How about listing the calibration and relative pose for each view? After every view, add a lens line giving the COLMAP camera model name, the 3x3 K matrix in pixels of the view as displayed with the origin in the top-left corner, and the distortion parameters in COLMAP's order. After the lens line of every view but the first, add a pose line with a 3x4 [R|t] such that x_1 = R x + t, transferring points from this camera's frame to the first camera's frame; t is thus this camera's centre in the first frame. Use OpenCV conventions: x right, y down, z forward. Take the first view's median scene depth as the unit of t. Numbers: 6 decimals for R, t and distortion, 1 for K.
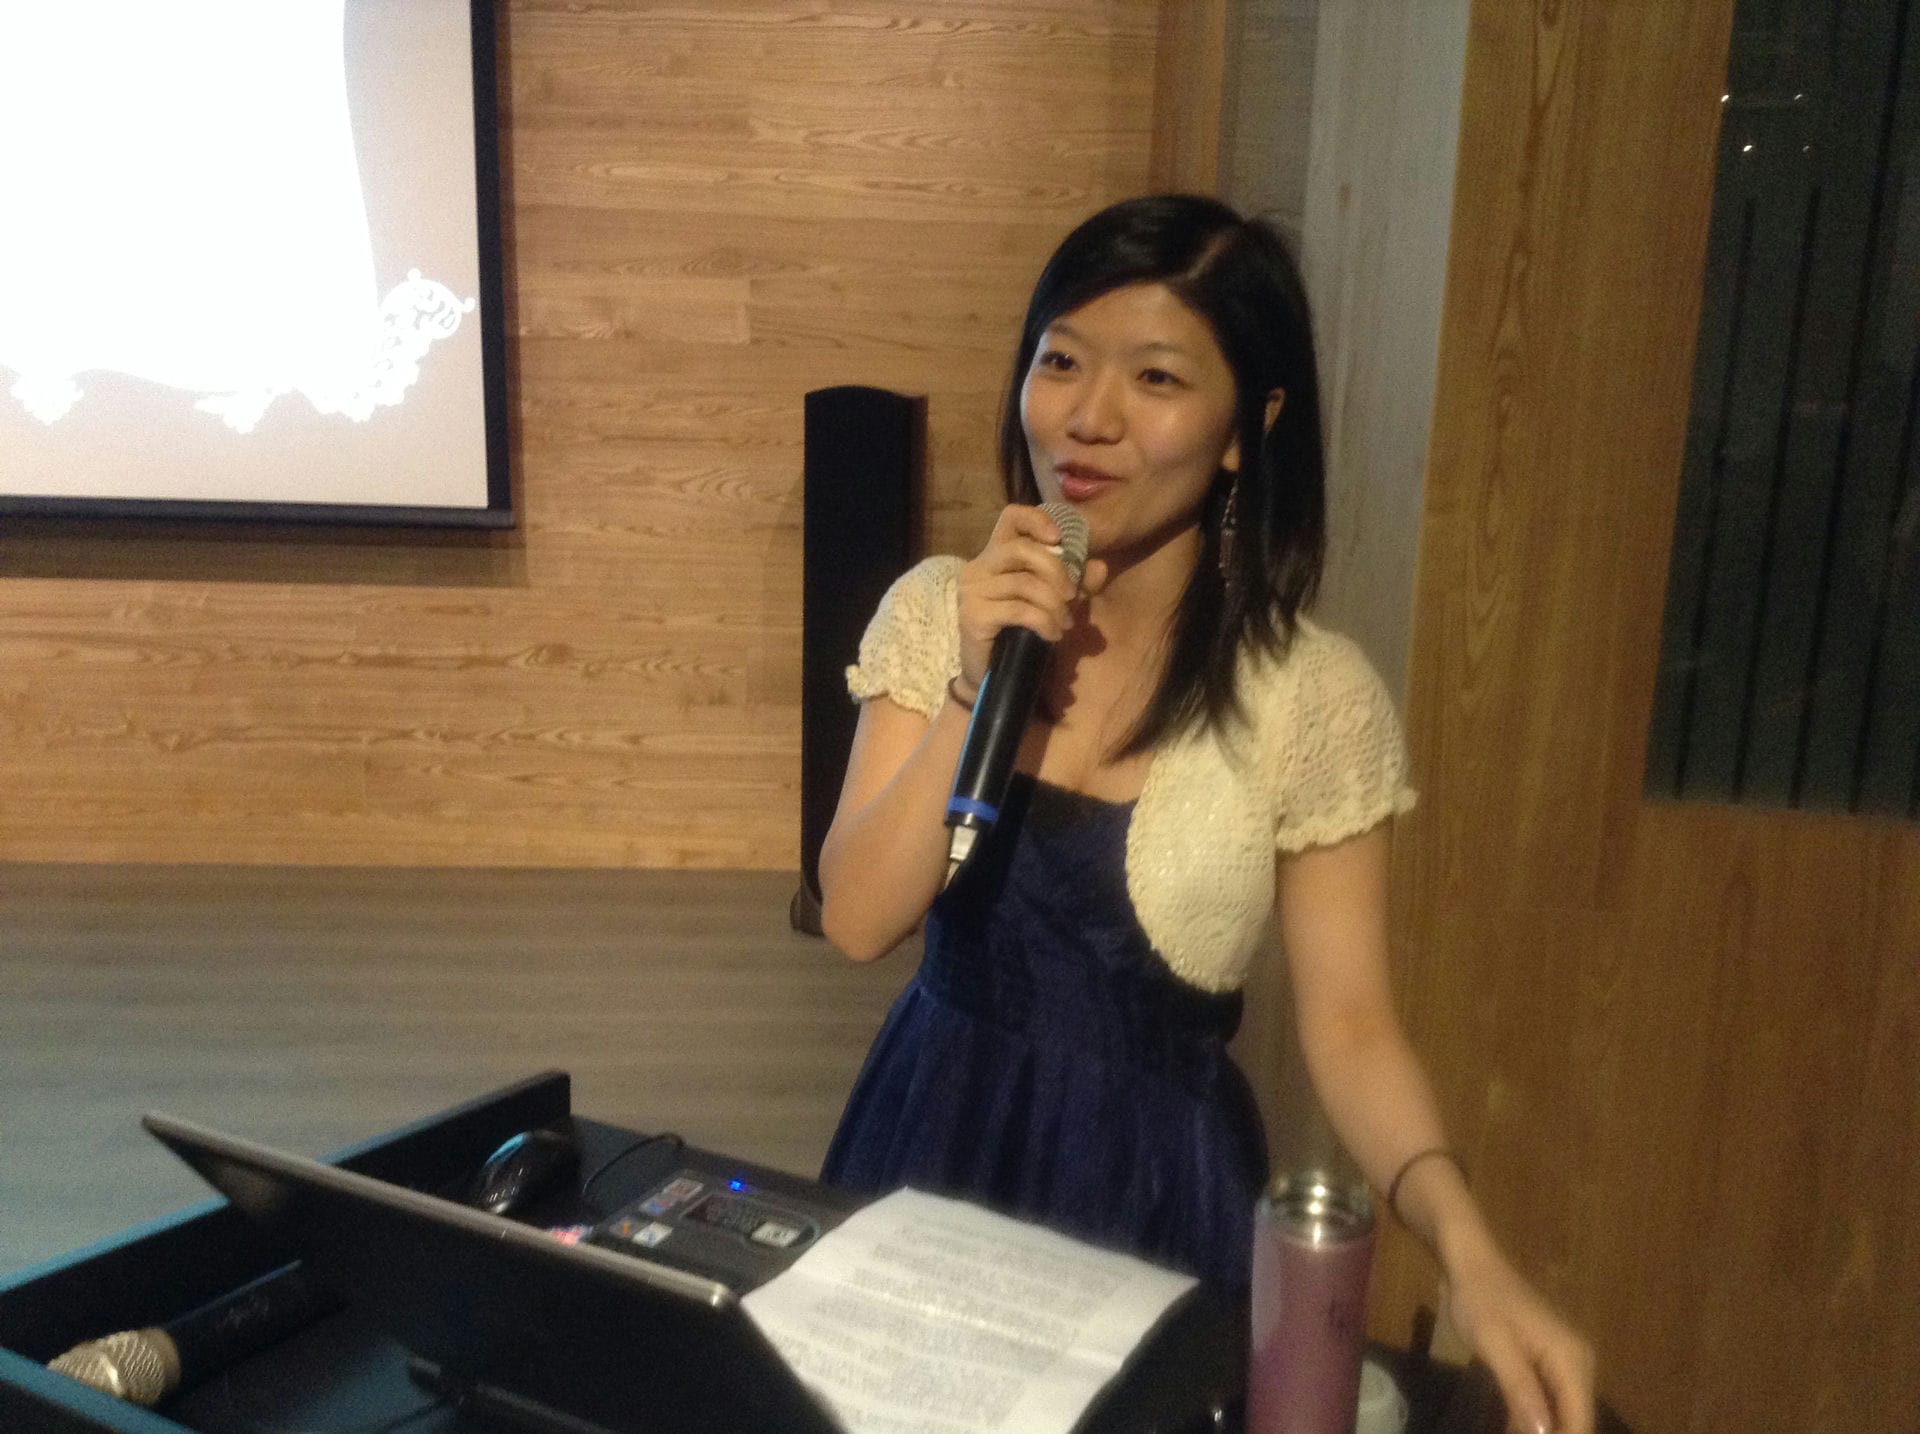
lens RADIAL K [[1794.0, 0, 949.9], [0, 1794.0, 718.0], [0, 0, 1]] dist [0.049965, -0.015605]
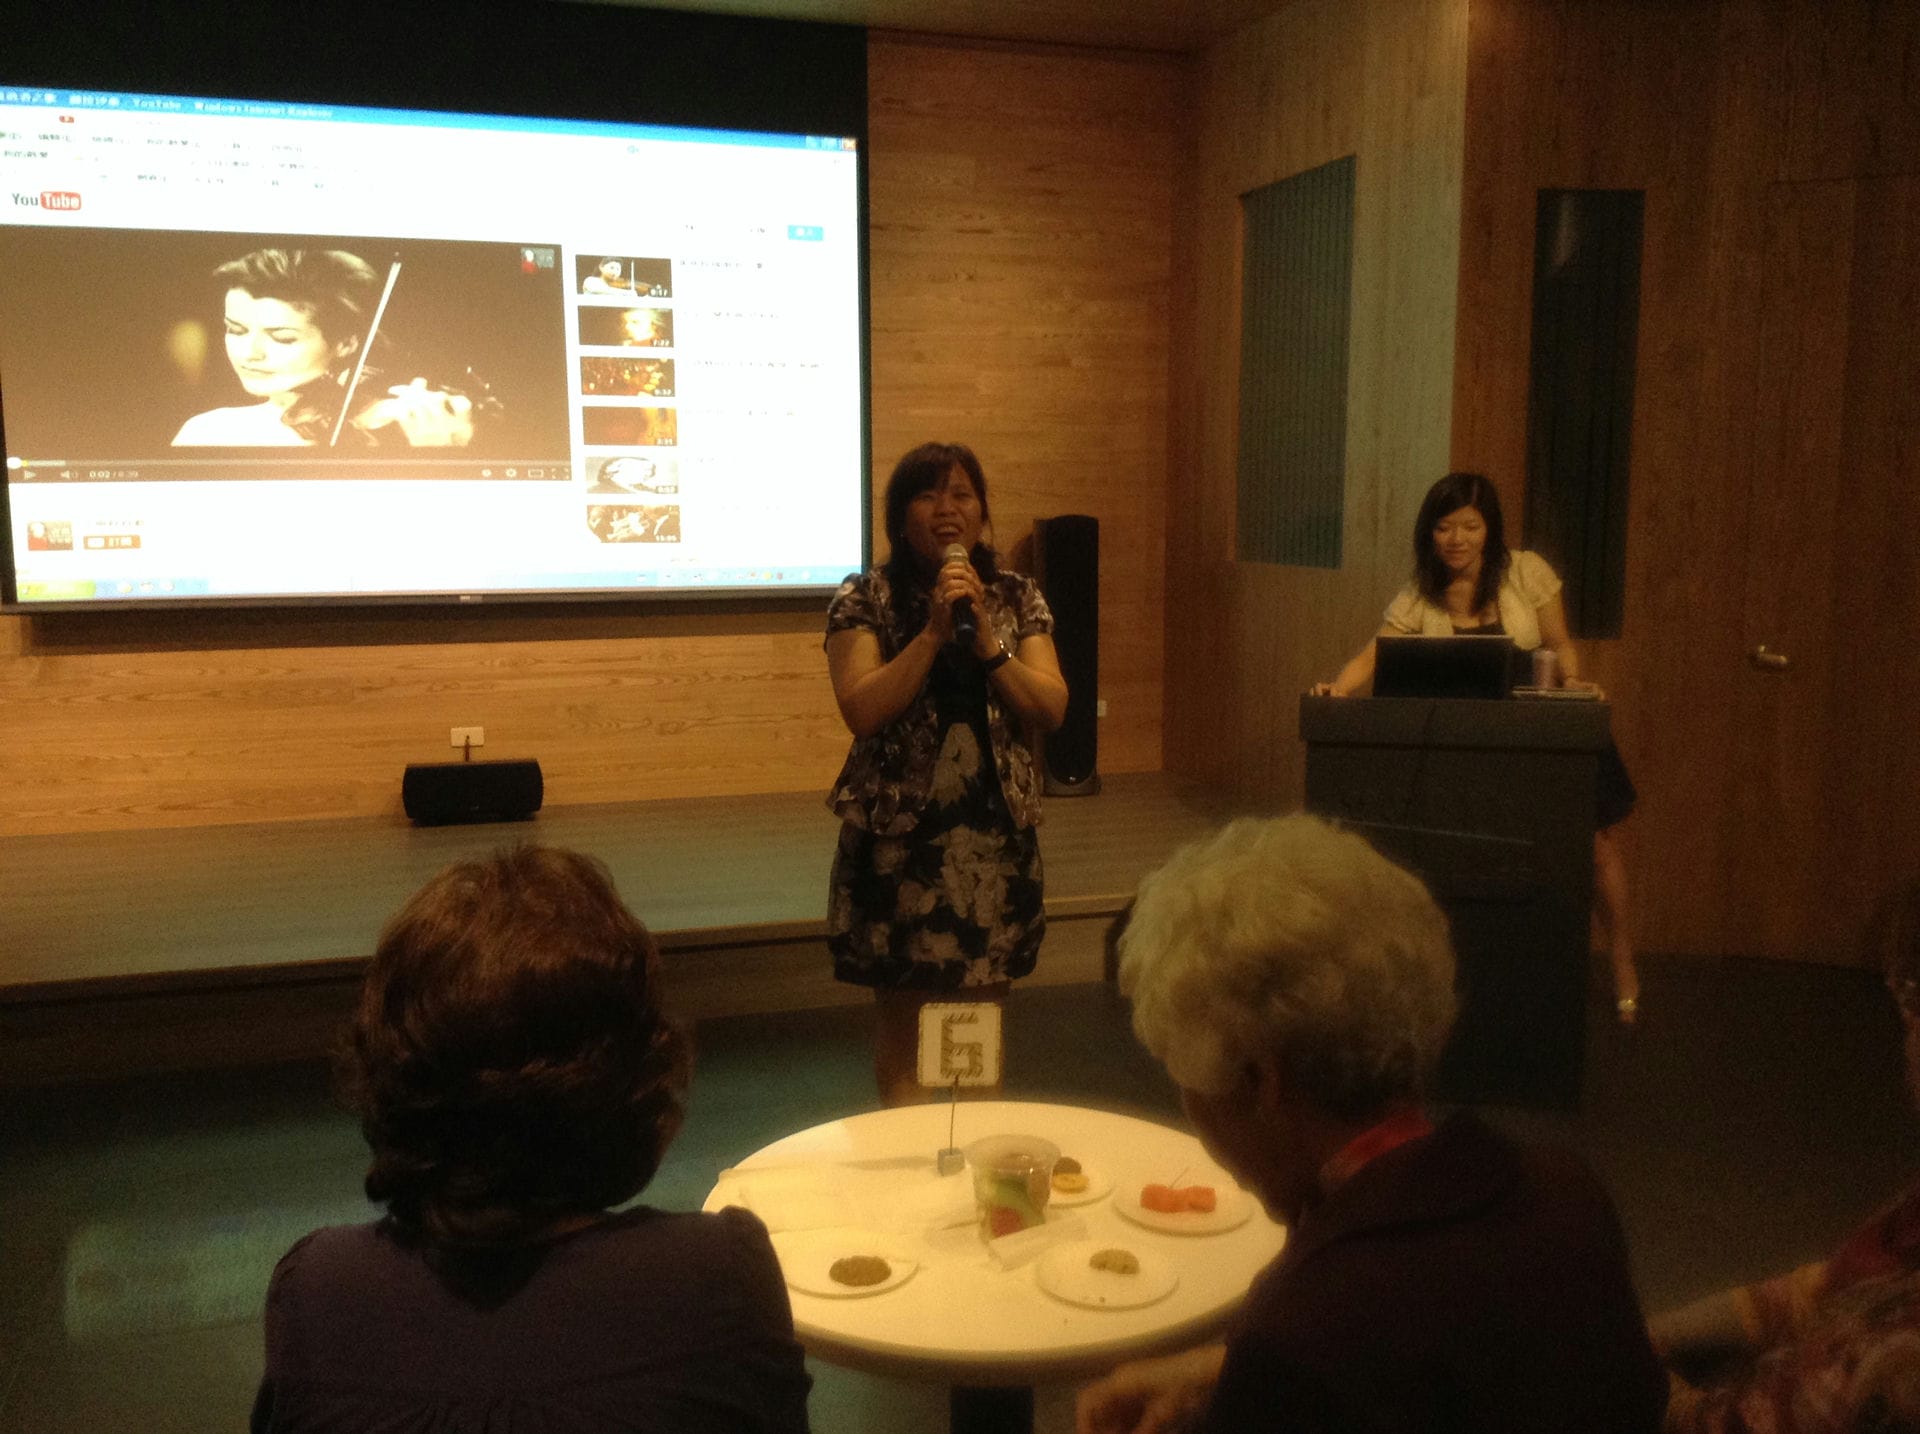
lens RADIAL K [[1794.0, 0, 949.9], [0, 1794.0, 718.0], [0, 0, 1]] dist [0.049965, -0.015605]
pose [[0.967707, -0.060002, 0.244834, -0.627161], [0.079968, 0.994162, -0.072432, 0.161076], [-0.239059, 0.089672, 0.966856, -0.820312]]
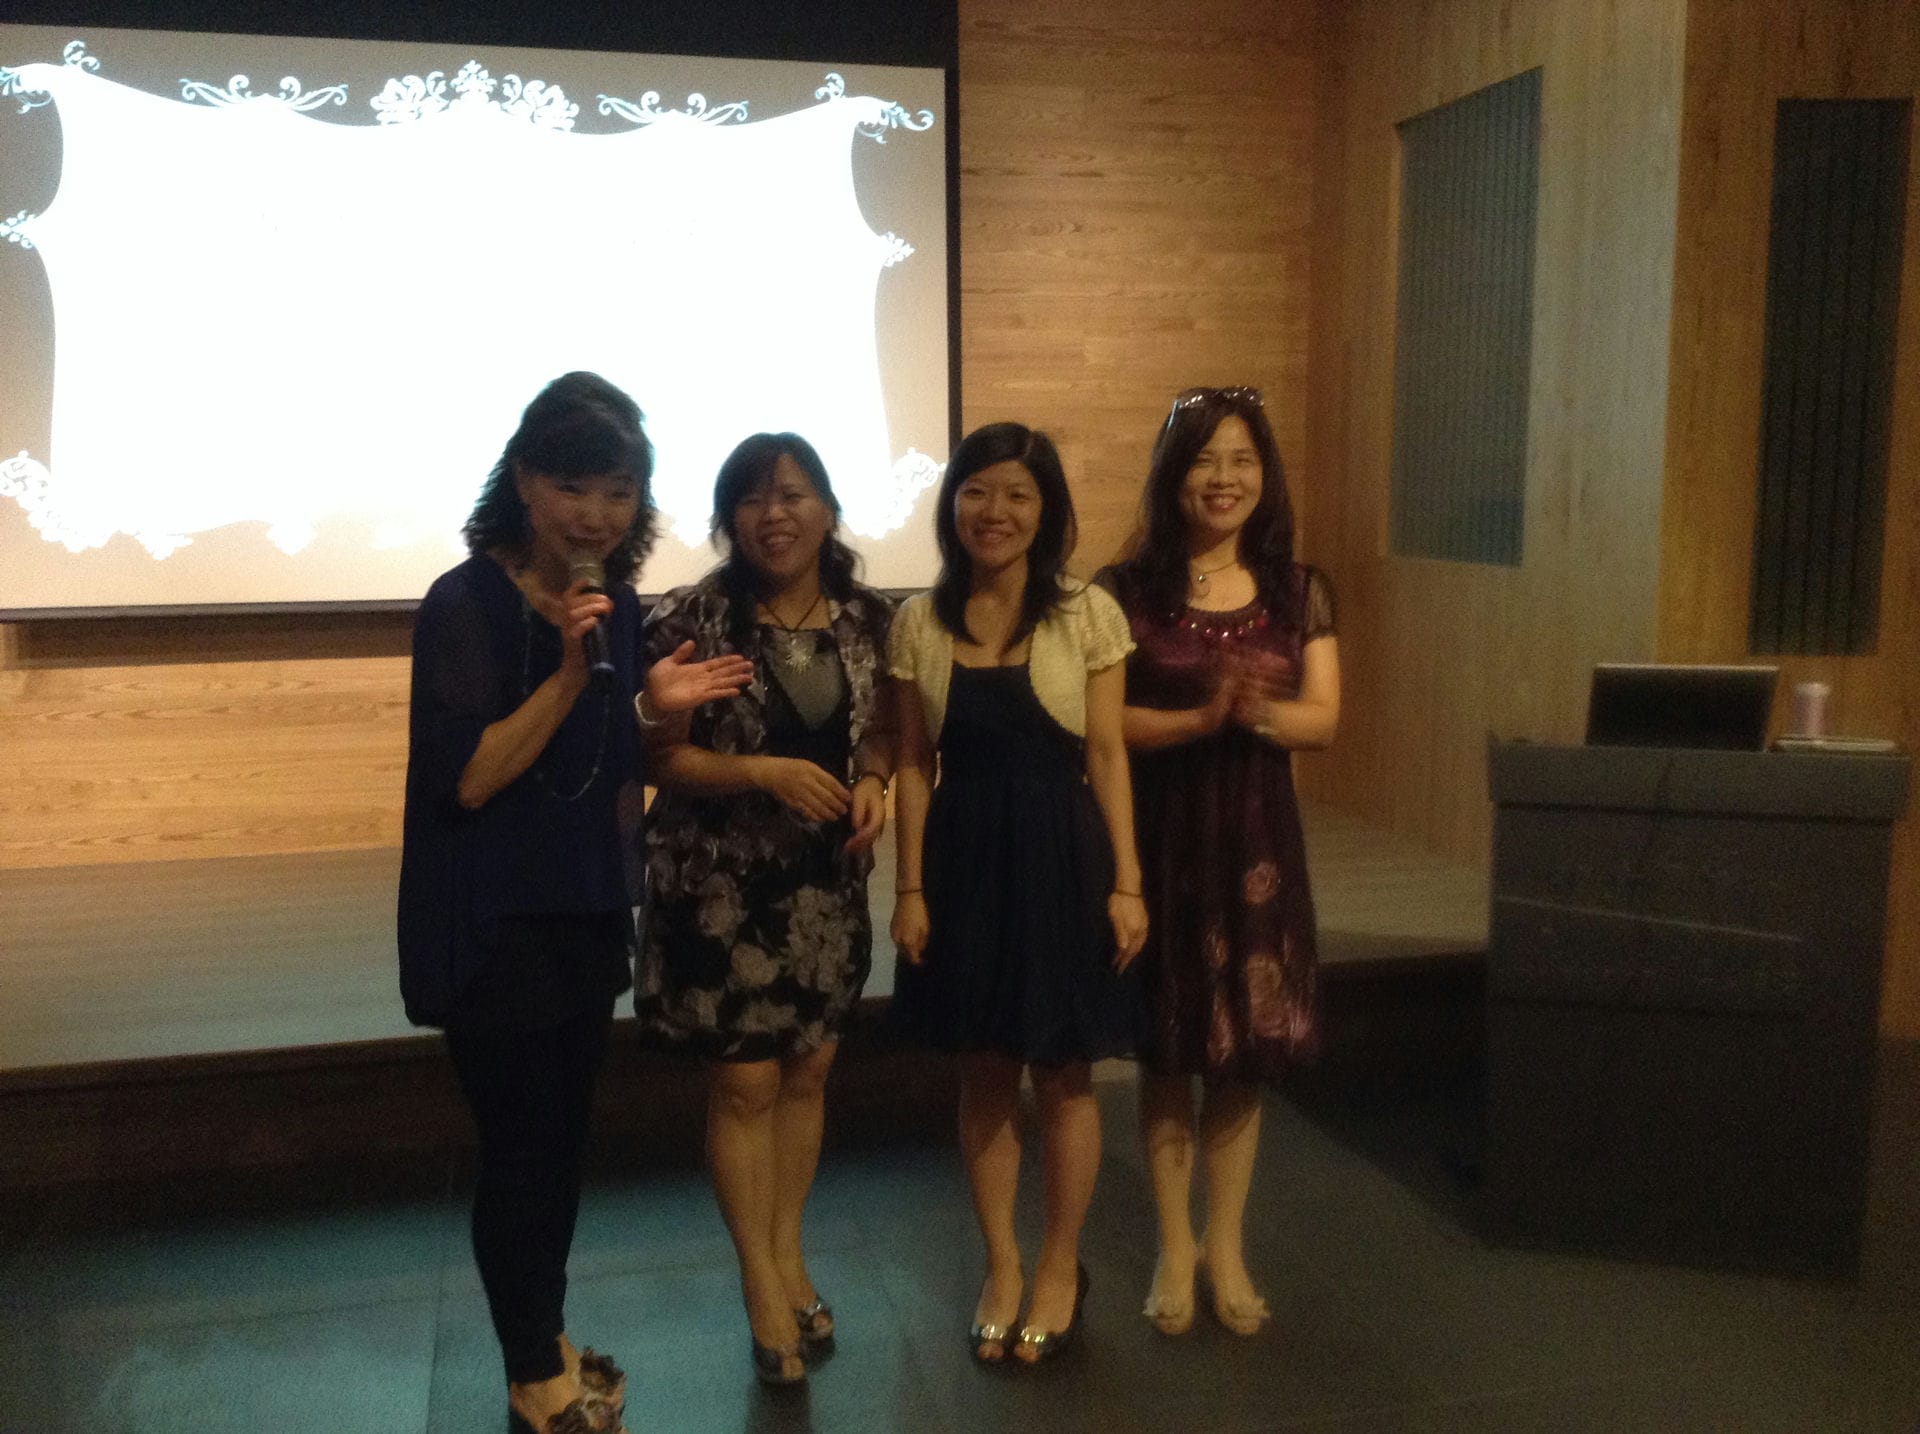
lens RADIAL K [[1794.0, 0, 949.9], [0, 1794.0, 718.0], [0, 0, 1]] dist [0.049965, -0.015605]
pose [[0.982895, -0.058590, 0.174599, -0.541587], [0.071421, 0.995117, -0.068130, 0.111252], [-0.169755, 0.079435, 0.982280, -0.590965]]
